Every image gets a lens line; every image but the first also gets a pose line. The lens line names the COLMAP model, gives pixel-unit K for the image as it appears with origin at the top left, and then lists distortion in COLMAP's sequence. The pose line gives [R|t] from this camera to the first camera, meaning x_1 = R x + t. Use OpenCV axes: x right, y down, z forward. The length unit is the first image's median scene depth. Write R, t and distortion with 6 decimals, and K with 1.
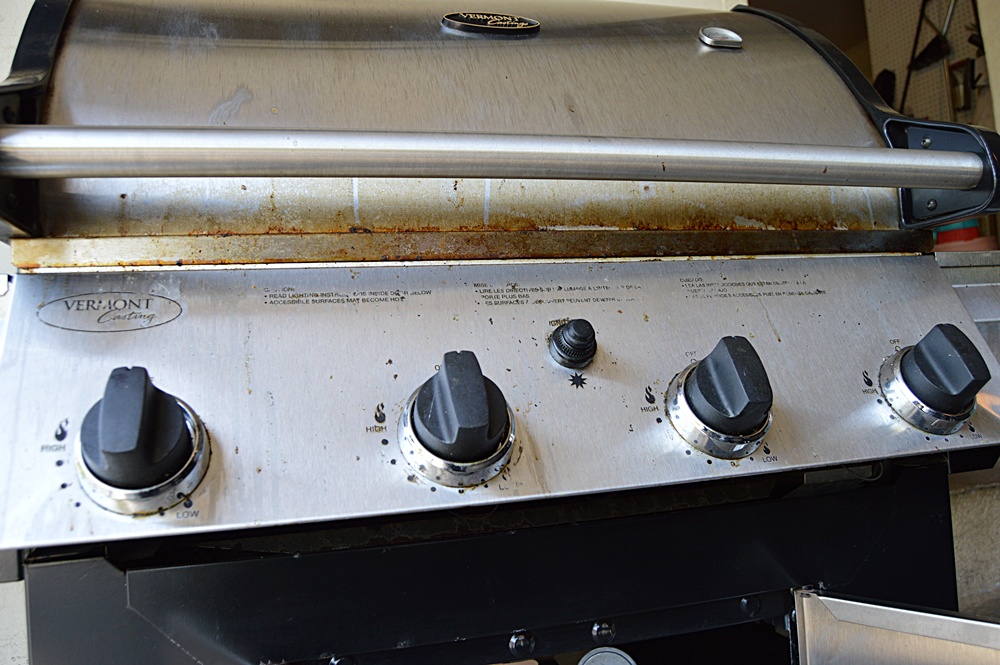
lens RADIAL K [[782.5, 0, 497.1], [0, 782.5, 330.8], [0, 0, 1]] dist [-0.095758, 0.035984]
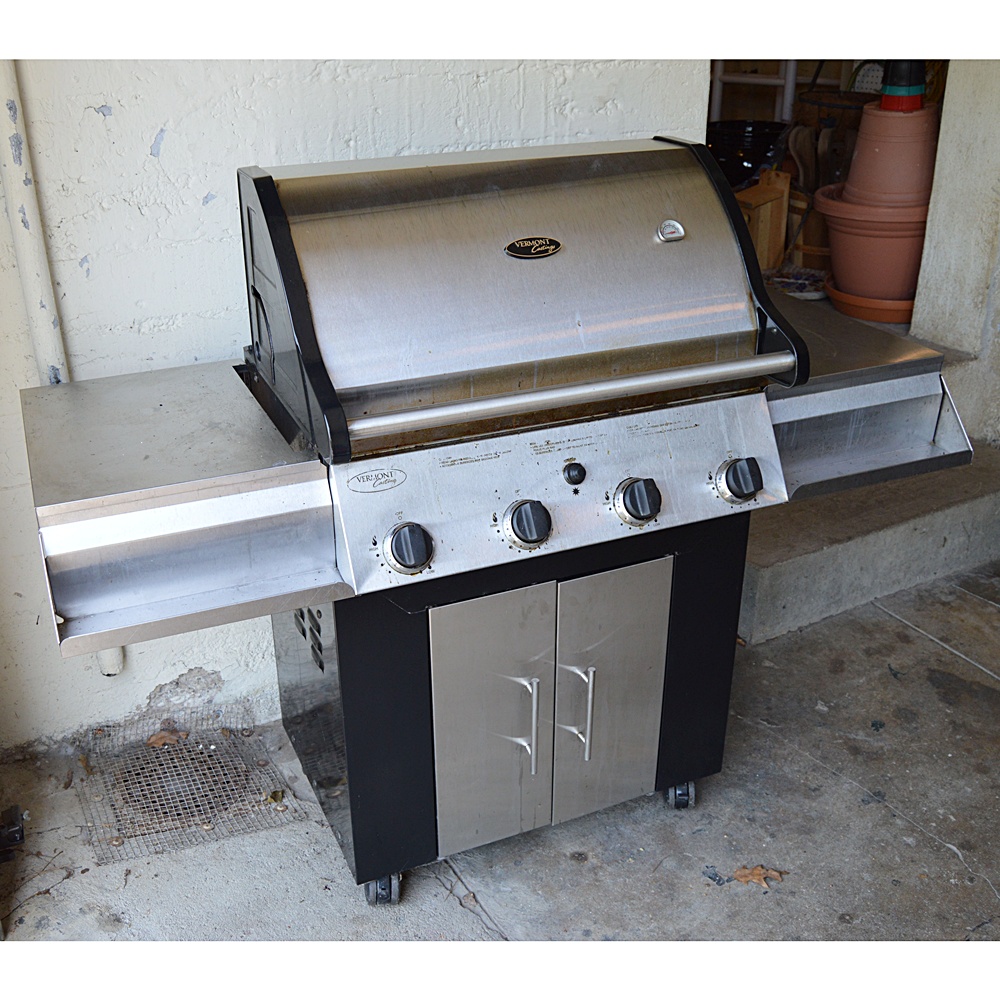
lens RADIAL K [[1121.0, 0, 437.6], [0, 1121.0, 487.7], [0, 0, 1]] dist [-0.069867, 0.000000]
pose [[0.992758, -0.009932, 0.119719, -0.675915], [-0.048459, 0.878787, 0.474747, -1.457334], [-0.109923, -0.477110, 0.871942, -1.738038]]
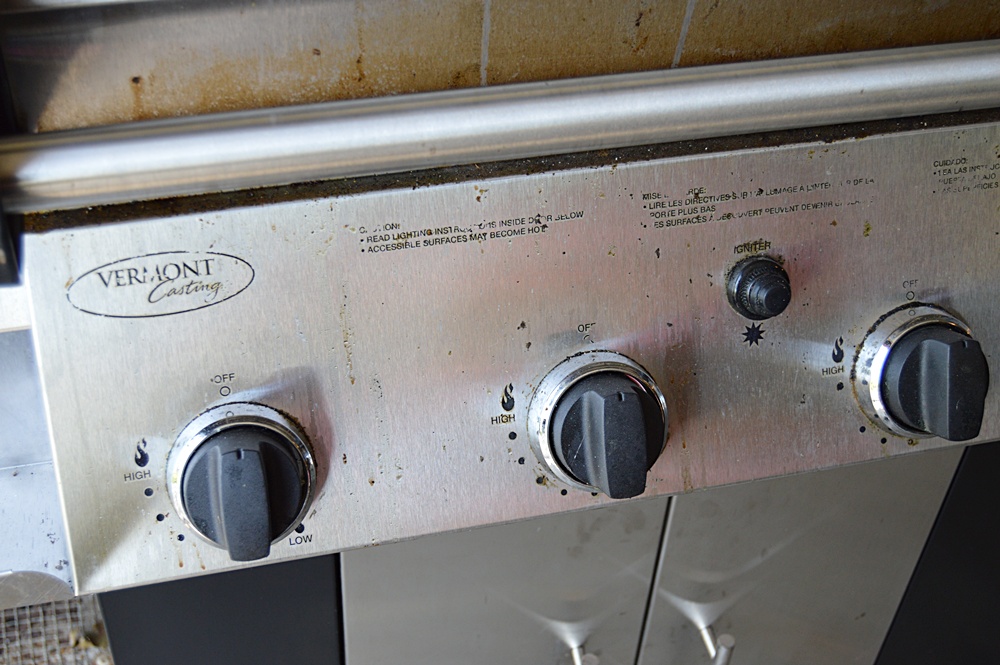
lens RADIAL K [[1454.2, 0, 506.0], [0, 1454.2, 329.6], [0, 0, 1]] dist [-0.038683, 0.000000]
pose [[0.992513, 0.095972, 0.075553, -0.259003], [-0.120278, 0.660272, 0.741332, -1.012503], [0.021262, -0.744869, 0.666872, 0.033954]]
